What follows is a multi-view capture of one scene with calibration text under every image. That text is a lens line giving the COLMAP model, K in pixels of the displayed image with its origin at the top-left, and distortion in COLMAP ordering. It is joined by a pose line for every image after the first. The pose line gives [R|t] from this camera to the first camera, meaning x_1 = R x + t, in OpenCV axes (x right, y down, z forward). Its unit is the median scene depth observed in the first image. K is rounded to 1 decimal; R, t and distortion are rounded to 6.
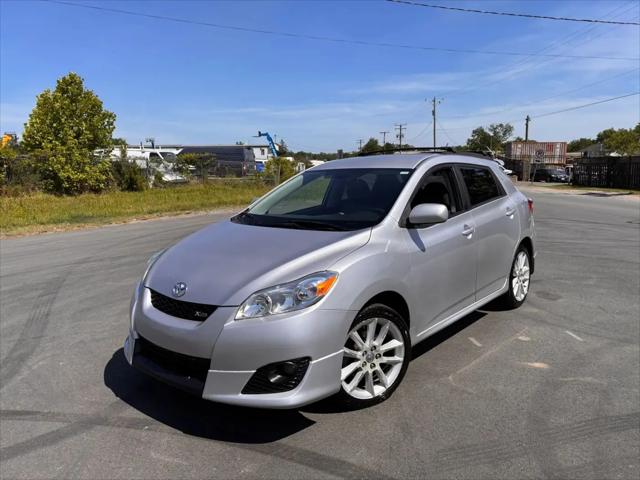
lens RADIAL K [[475.1, 0, 307.9], [0, 475.1, 240.0], [0, 0, 1]] dist [0.046825, -0.050913]
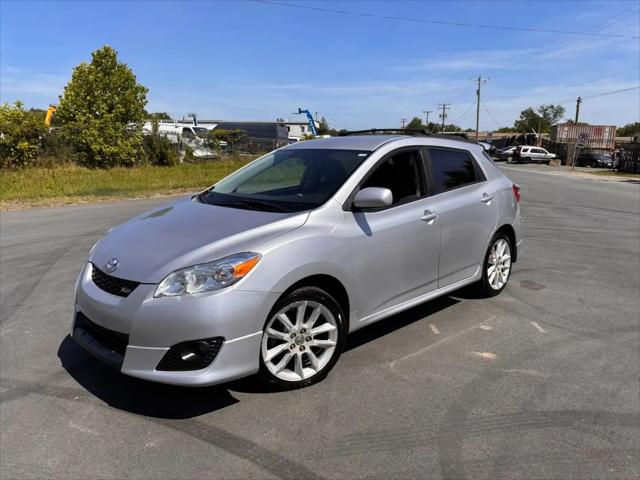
lens RADIAL K [[475.4, 0, 320.1], [0, 475.4, 238.0], [0, 0, 1]] dist [0.045928, -0.047400]
pose [[0.997834, 0.034982, -0.055704, 0.141037], [-0.032724, 0.998626, 0.040940, -0.006401], [0.057060, -0.039029, 0.997608, 0.007468]]
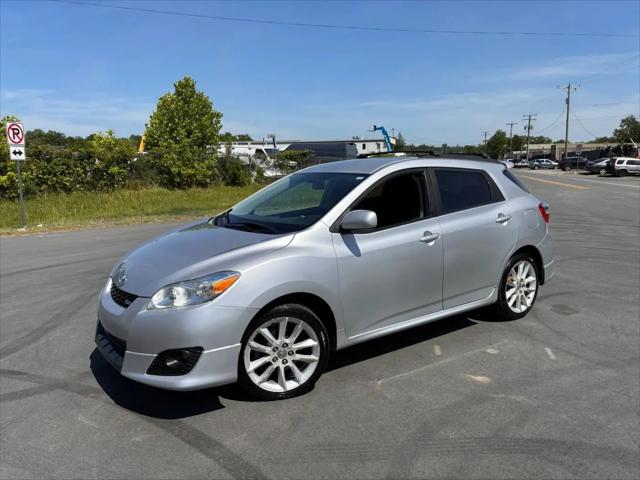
lens RADIAL K [[475.1, 0, 312.3], [0, 475.1, 246.3], [0, 0, 1]] dist [0.036967, -0.026971]
pose [[0.972261, 0.041488, -0.230189, 0.275066], [-0.035773, 0.998941, 0.028949, -0.017559], [0.231146, -0.019912, 0.972715, -0.011649]]
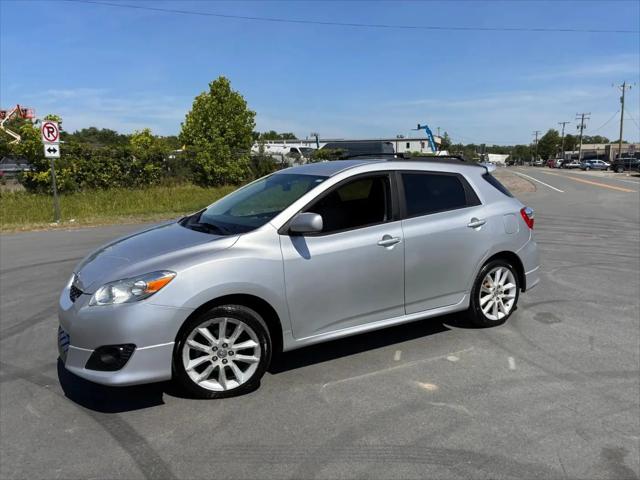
lens RADIAL K [[476.1, 0, 319.7], [0, 476.1, 247.7], [0, 0, 1]] dist [0.039557, -0.039479]
pose [[0.951489, 0.063787, -0.300997, 0.415343], [-0.055061, 0.997783, 0.037394, -0.029484], [0.302715, -0.019007, 0.952892, 0.023541]]
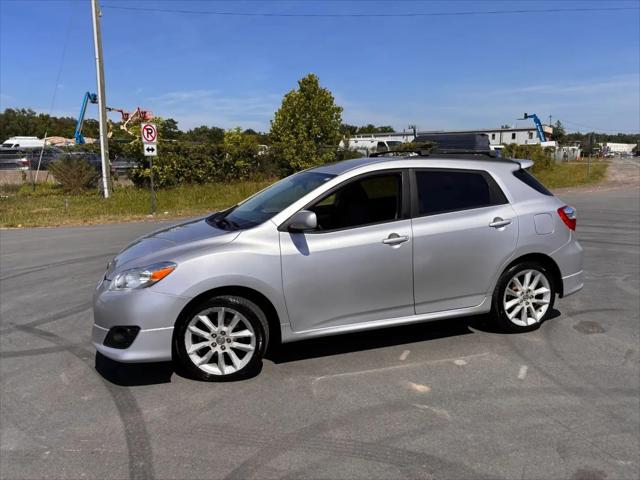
lens RADIAL K [[476.9, 0, 314.8], [0, 476.9, 242.7], [0, 0, 1]] dist [0.044132, -0.050547]
pose [[0.866475, 0.087549, -0.491484, 0.563931], [-0.070785, 0.996101, 0.052644, -0.044722], [0.494177, -0.010825, 0.869294, 0.061269]]
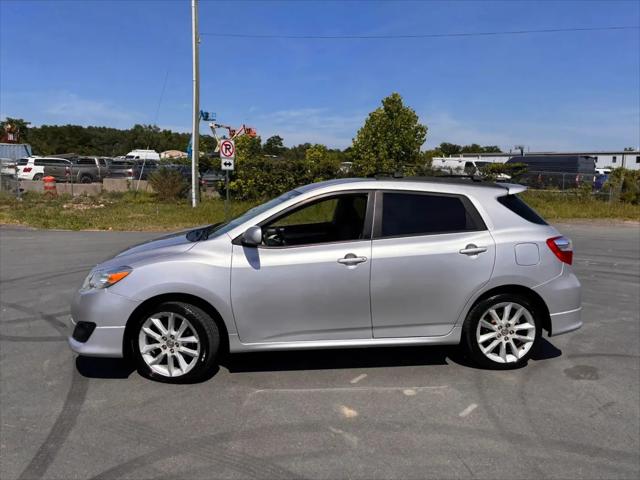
lens RADIAL K [[476.9, 0, 314.8], [0, 476.9, 242.7], [0, 0, 1]] dist [0.044132, -0.050547]
pose [[0.746303, 0.118068, -0.655051, 0.761206], [-0.124373, 0.991545, 0.037021, -0.067995], [0.653883, 0.053842, 0.754677, 0.184999]]
